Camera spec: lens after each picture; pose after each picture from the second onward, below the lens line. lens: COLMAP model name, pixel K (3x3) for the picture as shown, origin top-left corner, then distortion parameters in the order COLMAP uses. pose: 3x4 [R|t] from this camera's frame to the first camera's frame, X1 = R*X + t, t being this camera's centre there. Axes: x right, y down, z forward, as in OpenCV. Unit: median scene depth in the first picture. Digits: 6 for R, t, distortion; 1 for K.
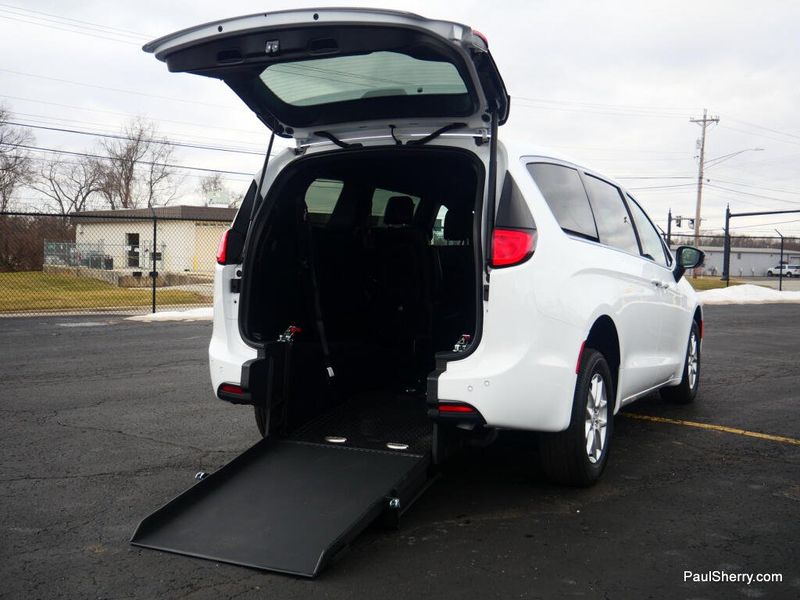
lens RADIAL K [[919.2, 0, 400.0], [0, 919.2, 300.0], [0, 0, 1]] dist [0.003328, -0.008111]
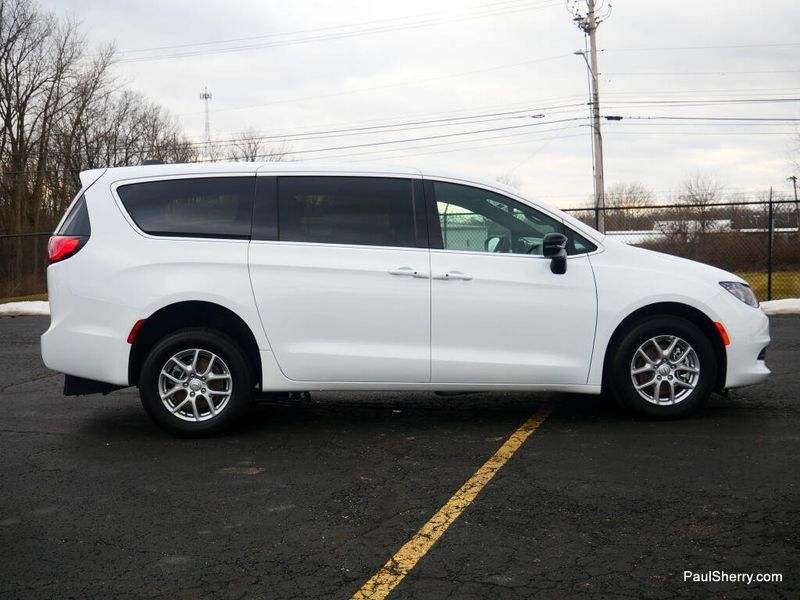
lens RADIAL K [[668.8, 0, 400.0], [0, 668.8, 300.0], [0, 0, 1]] dist [-0.010442, 0.002372]
pose [[0.501087, 0.036402, -0.864631, 1.089815], [-0.017016, 0.999336, 0.032212, -0.017177], [0.865230, -0.001429, 0.501373, 0.777014]]
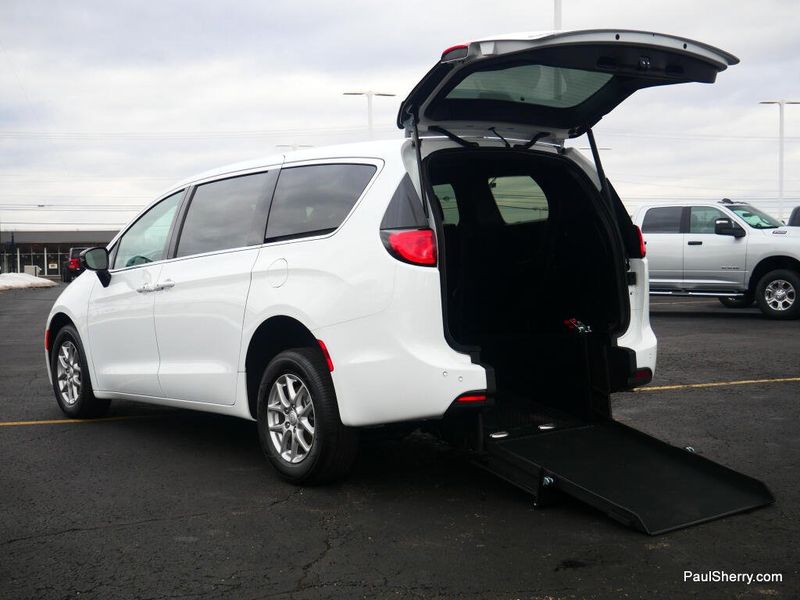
lens RADIAL K [[1082.9, 0, 400.0], [0, 1082.9, 300.0], [0, 0, 1]] dist [0.031594, 0.045243]
pose [[0.447587, -0.062548, 0.892050, -1.117377], [0.071997, 0.996833, 0.033770, -0.042084], [-0.891337, 0.049110, 0.450673, 0.525181]]
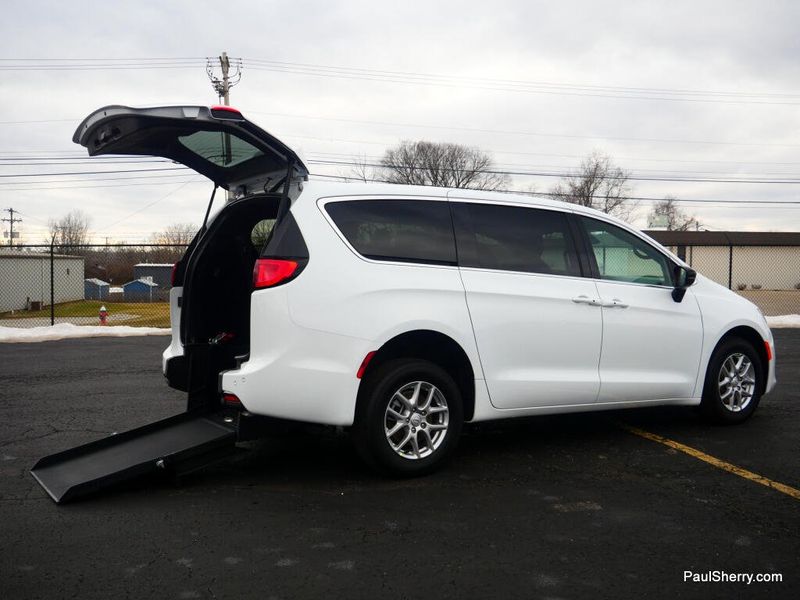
lens RADIAL K [[830.1, 0, 400.0], [0, 830.1, 300.0], [0, 0, 1]] dist [0.001679, -0.027055]
pose [[0.860675, 0.005858, -0.509121, 0.706265], [-0.015039, 0.999790, -0.013920, -0.005829], [0.508932, 0.019637, 0.860583, 0.096077]]
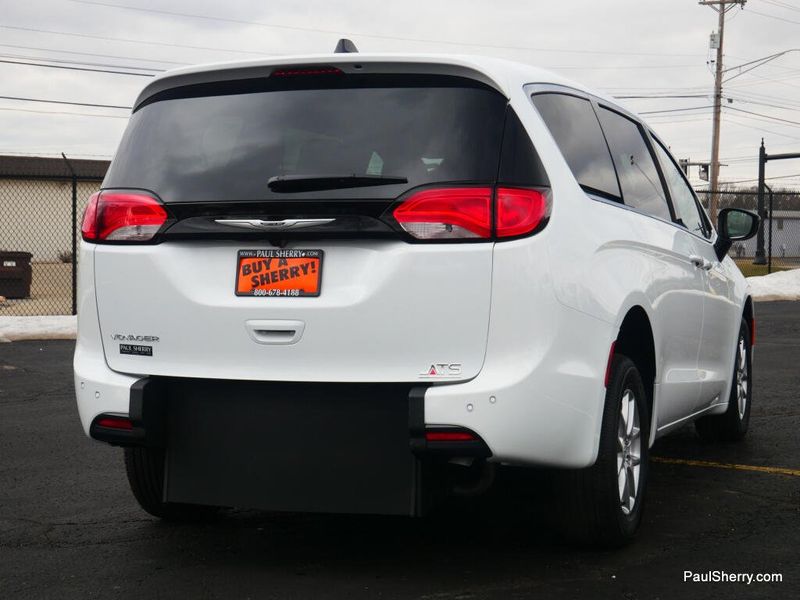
lens RADIAL K [[1569.6, 0, 400.0], [0, 1569.6, 300.0], [0, 0, 1]] dist [0.029414, 0.078692]
pose [[0.993136, -0.018045, 0.115563, -0.097925], [0.018460, 0.999826, -0.002524, 0.011333], [-0.115498, 0.004639, 0.993297, -0.181592]]
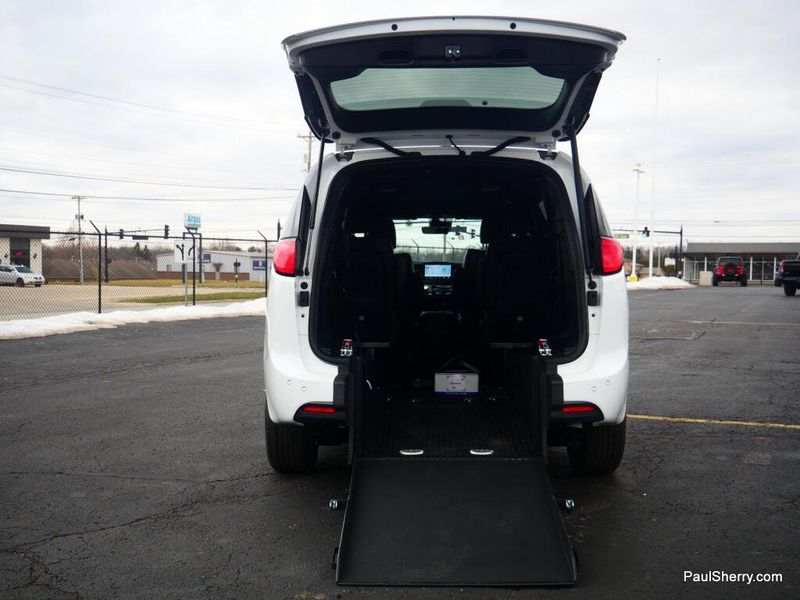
lens RADIAL K [[901.6, 0, 400.0], [0, 901.6, 300.0], [0, 0, 1]] dist [0.010323, 0.000686]
pose [[0.906622, -0.027018, 0.421077, -0.459166], [0.030421, 0.999536, -0.001365, -0.009406], [-0.420845, 0.014047, 0.907024, 0.122072]]
